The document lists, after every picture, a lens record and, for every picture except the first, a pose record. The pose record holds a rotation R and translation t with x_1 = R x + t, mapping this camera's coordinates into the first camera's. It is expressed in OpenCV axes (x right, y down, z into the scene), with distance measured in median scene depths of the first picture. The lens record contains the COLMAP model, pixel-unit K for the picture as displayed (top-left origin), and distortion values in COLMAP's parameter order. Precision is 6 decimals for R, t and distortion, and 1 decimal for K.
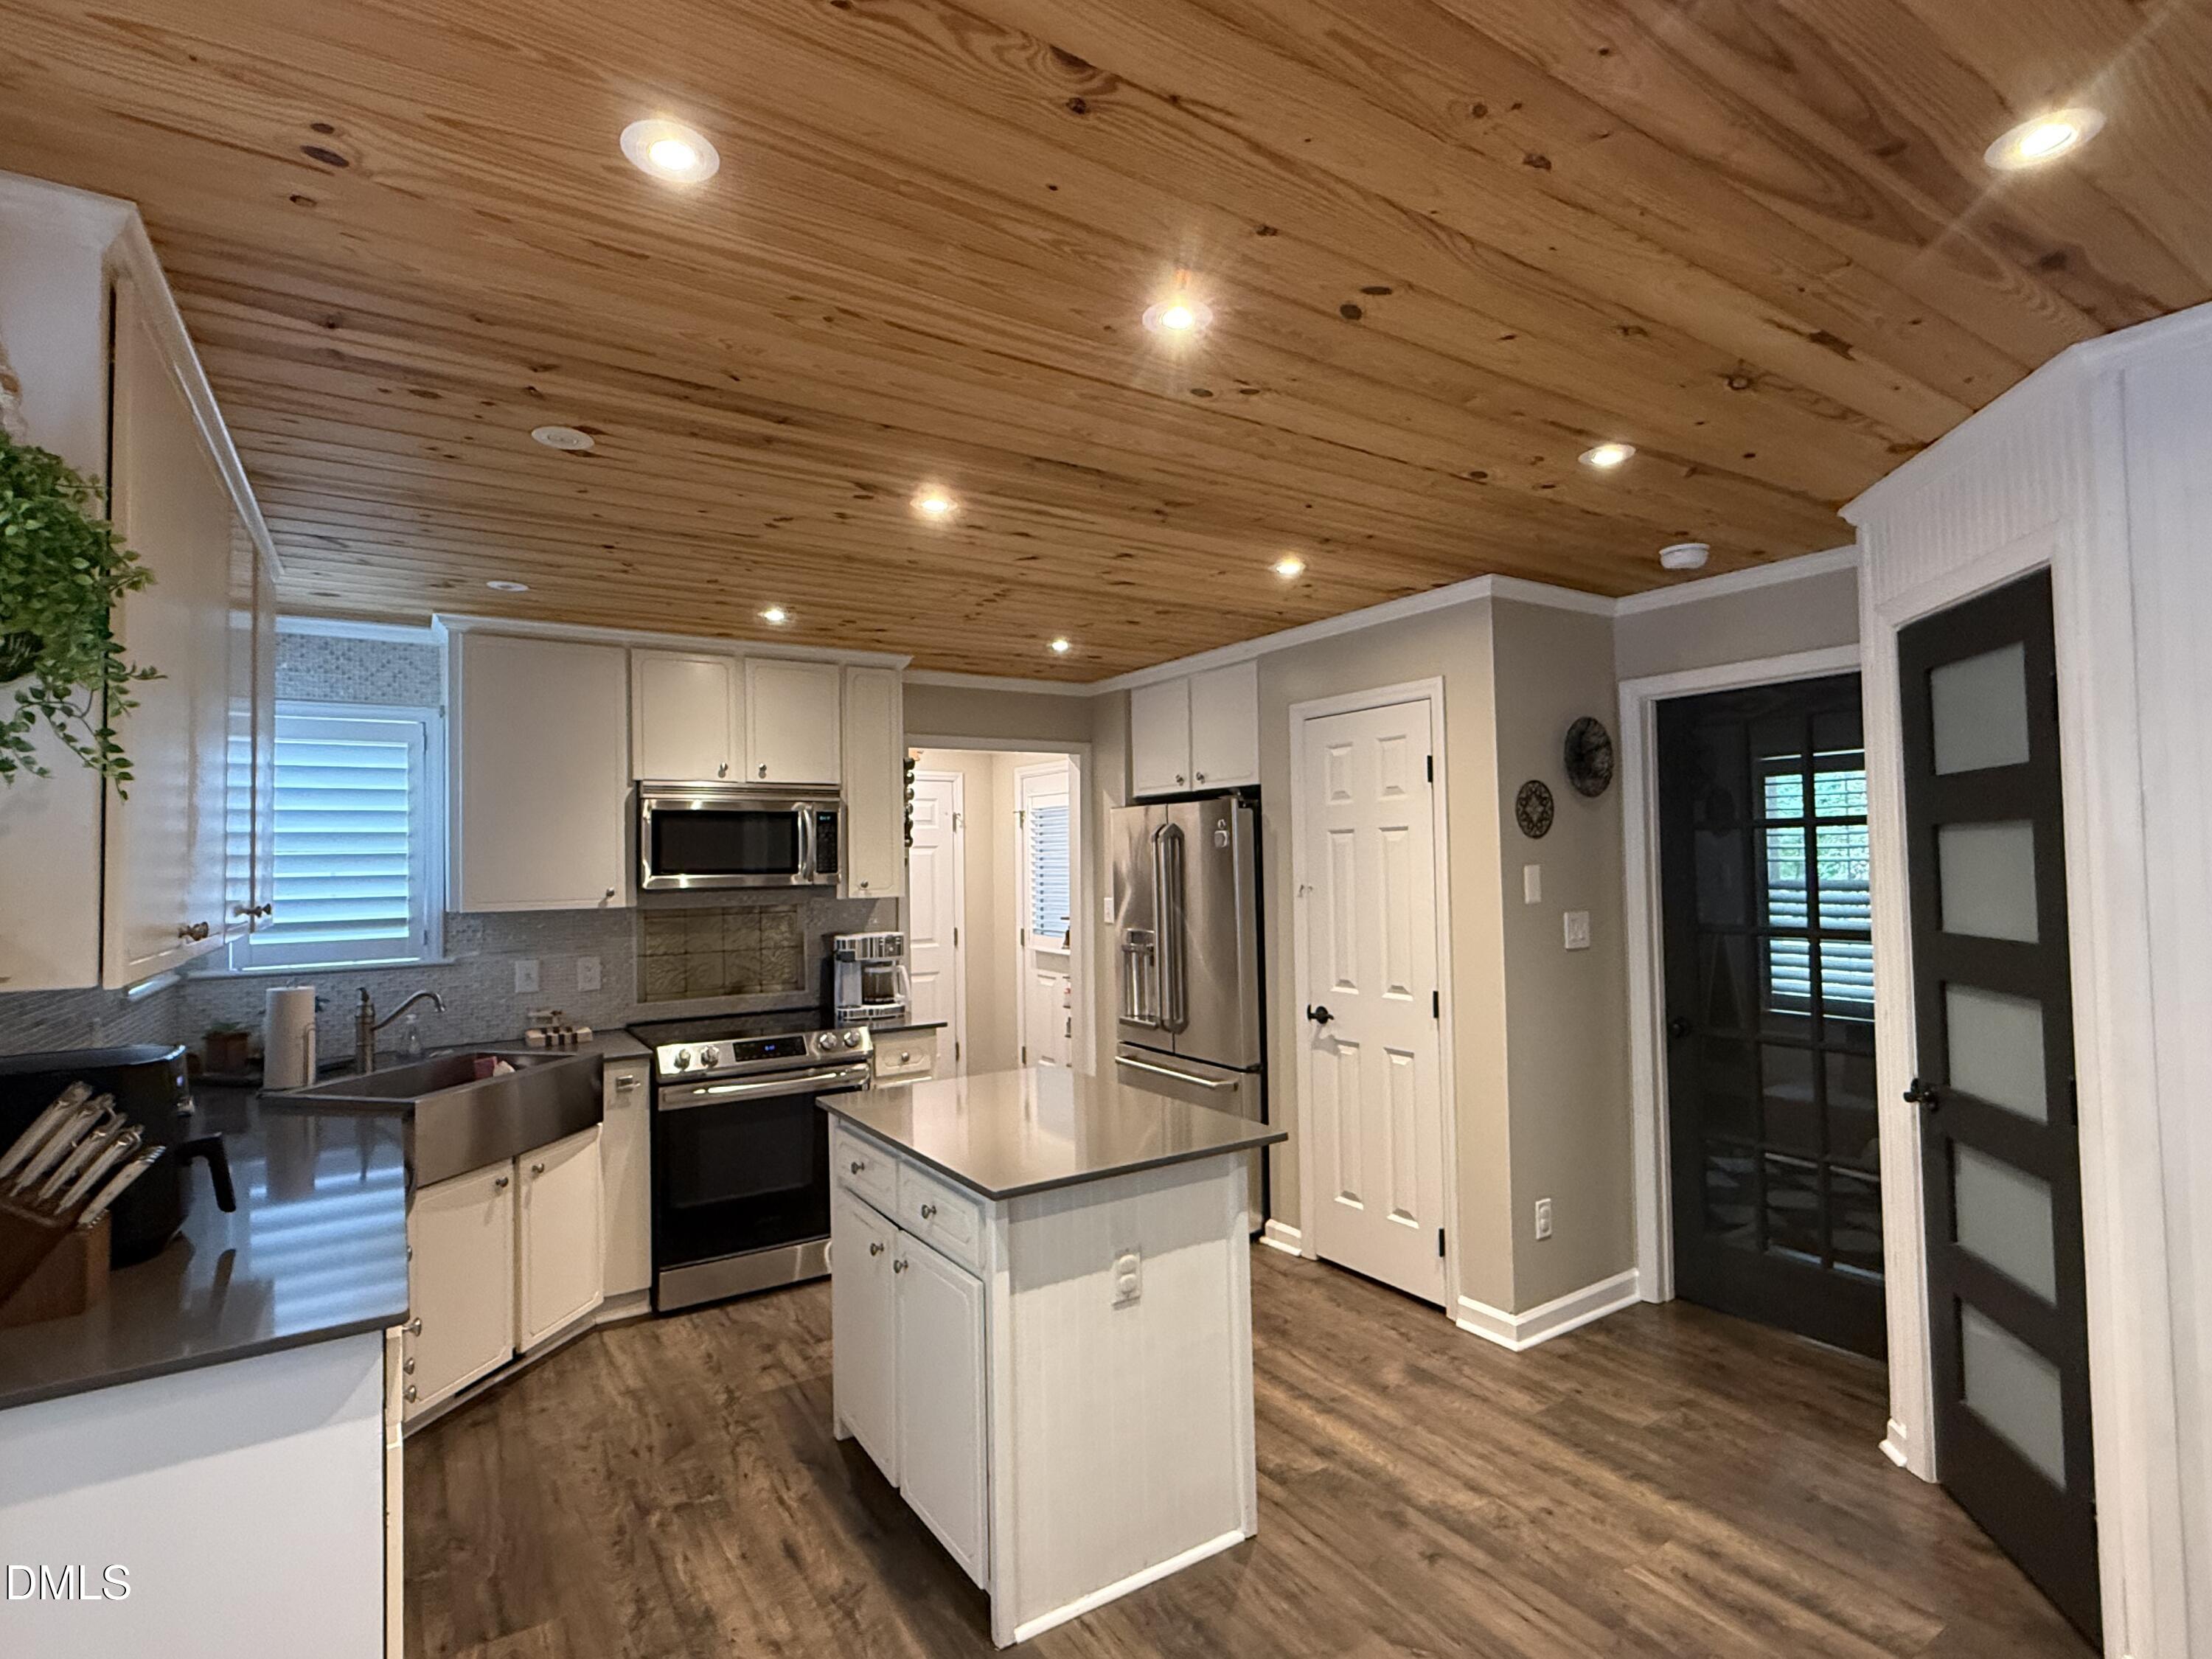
lens RADIAL K [[1086.1, 0, 1099.2], [0, 1086.1, 828.6], [0, 0, 1]] dist [-0.001278, -0.000332]
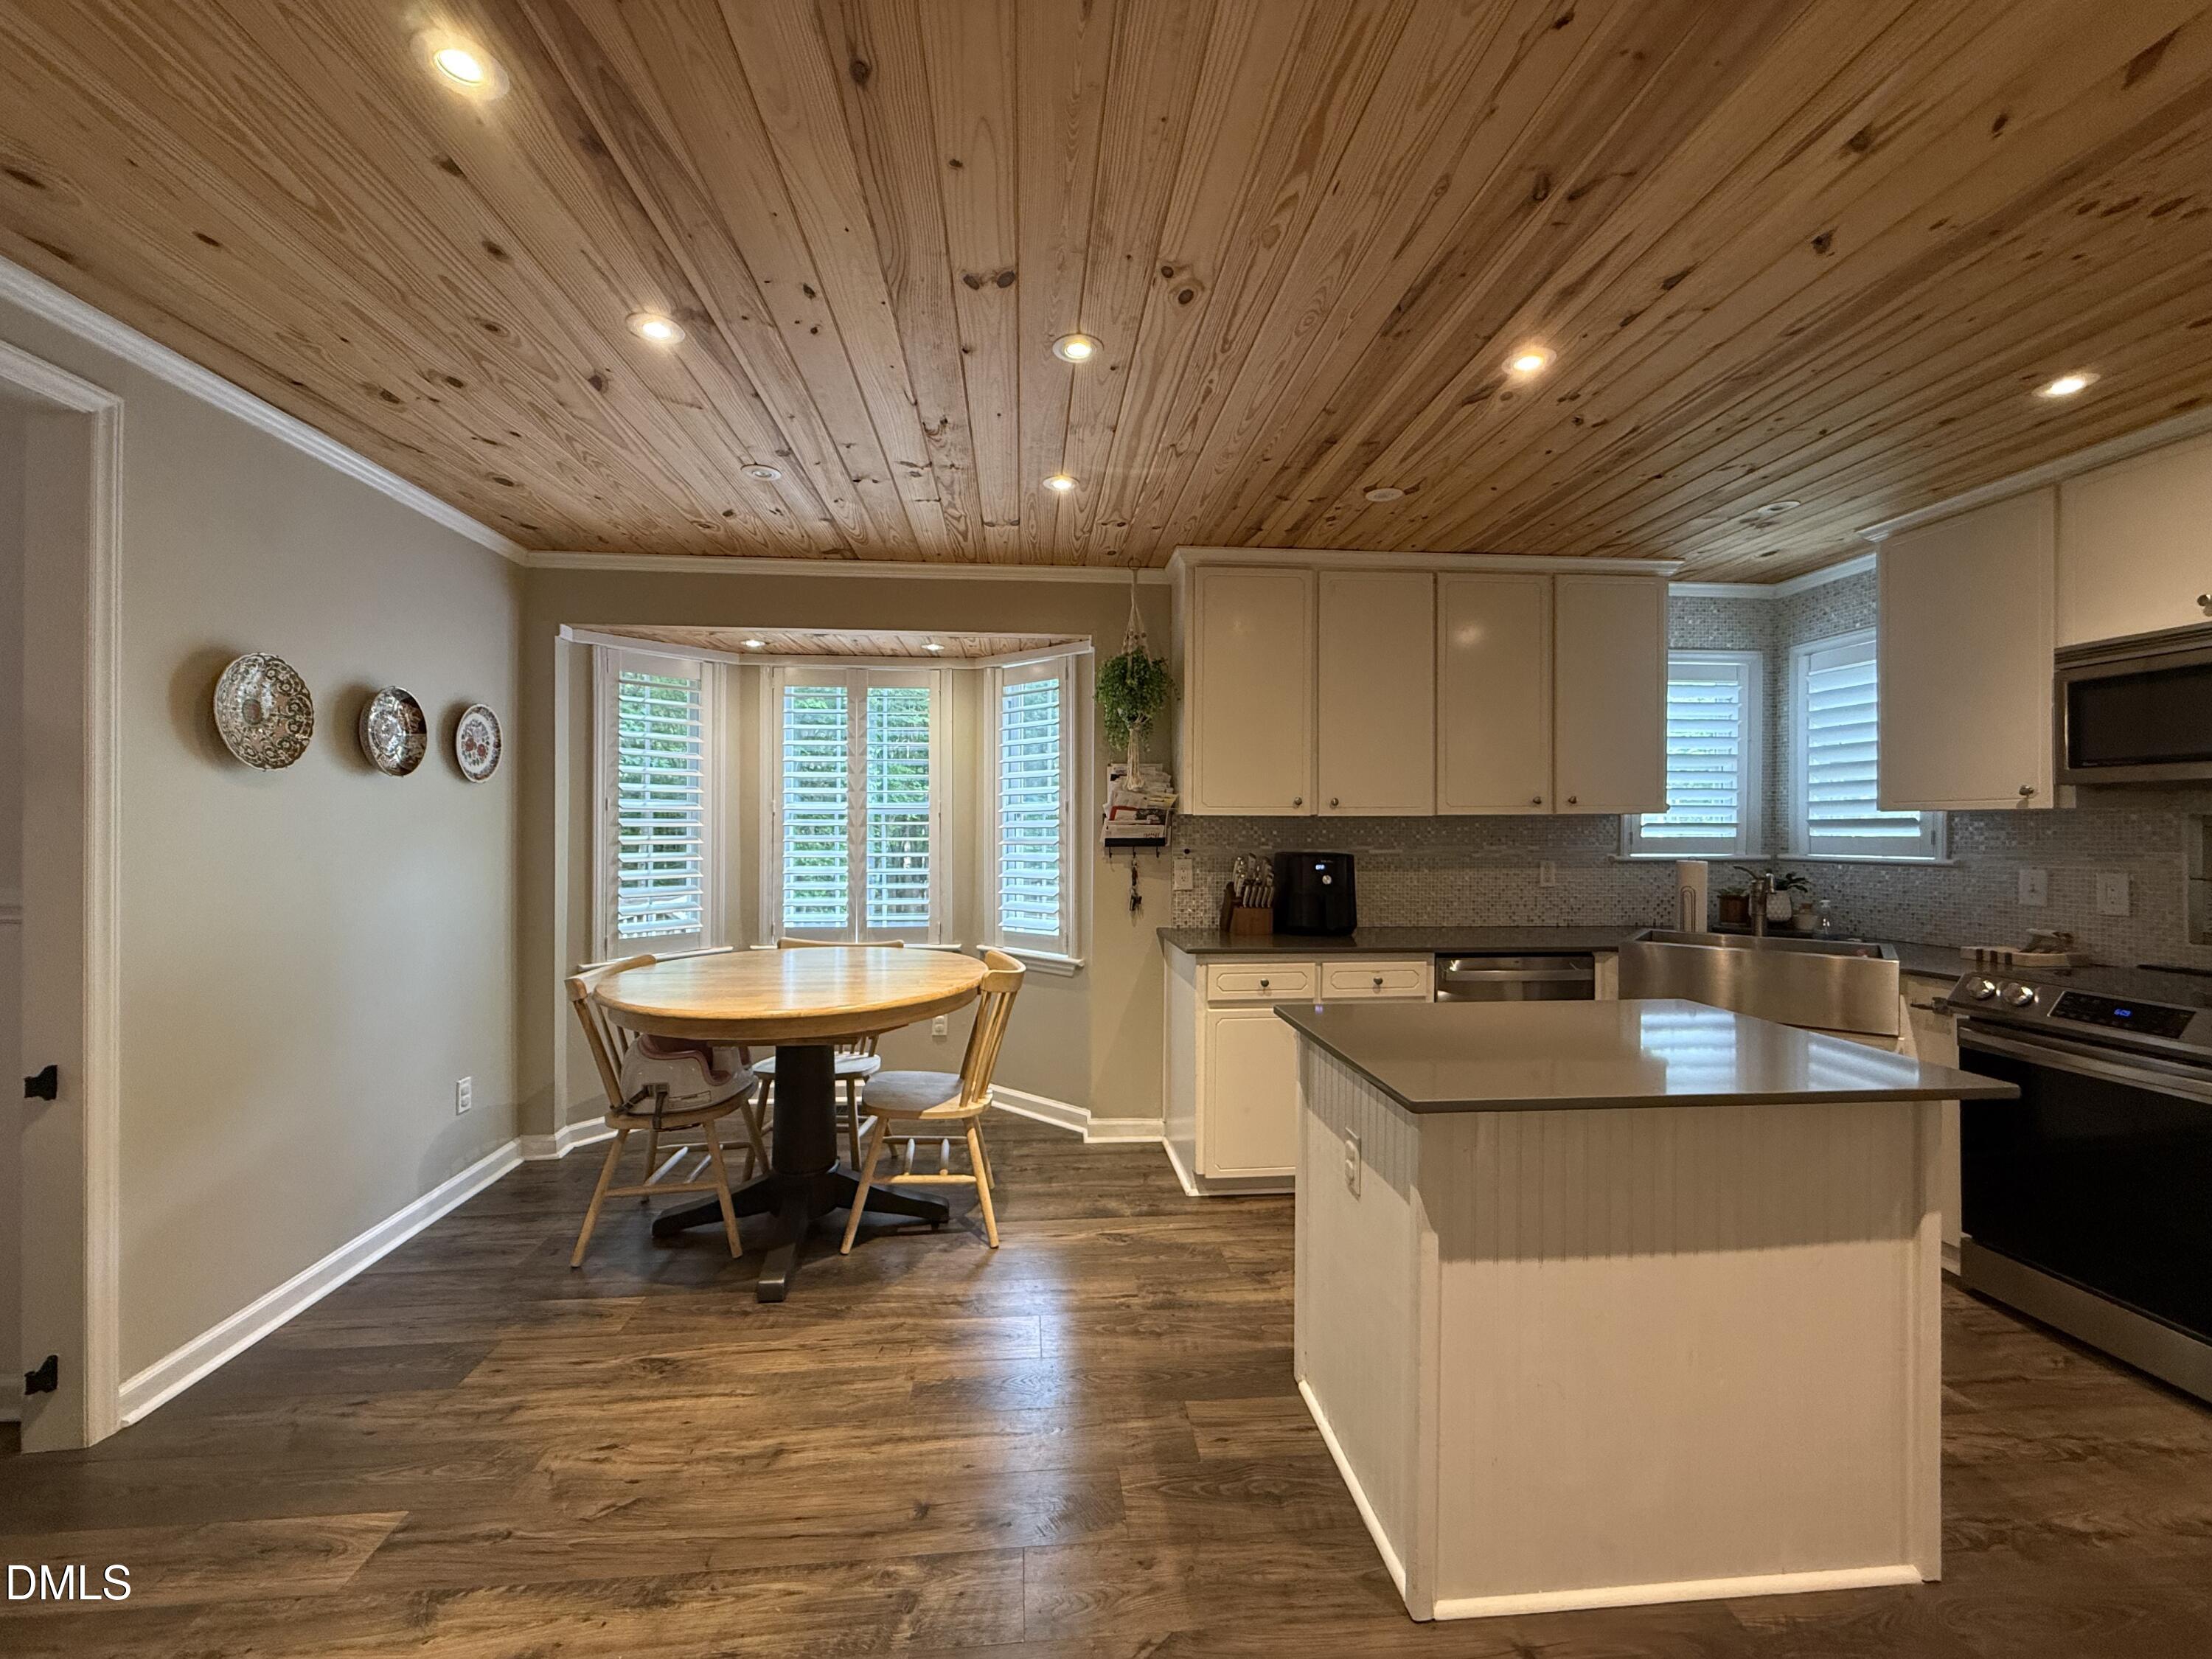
lens RADIAL K [[877.6, 0, 1101.0], [0, 877.6, 827.6], [0, 0, 1]] dist [-0.001106, 0.000371]
pose [[-0.466487, 0.018441, -0.884336, 0.479314], [0.034562, 0.999399, 0.002608, 0.062002], [0.883852, -0.029348, -0.466844, 0.692757]]
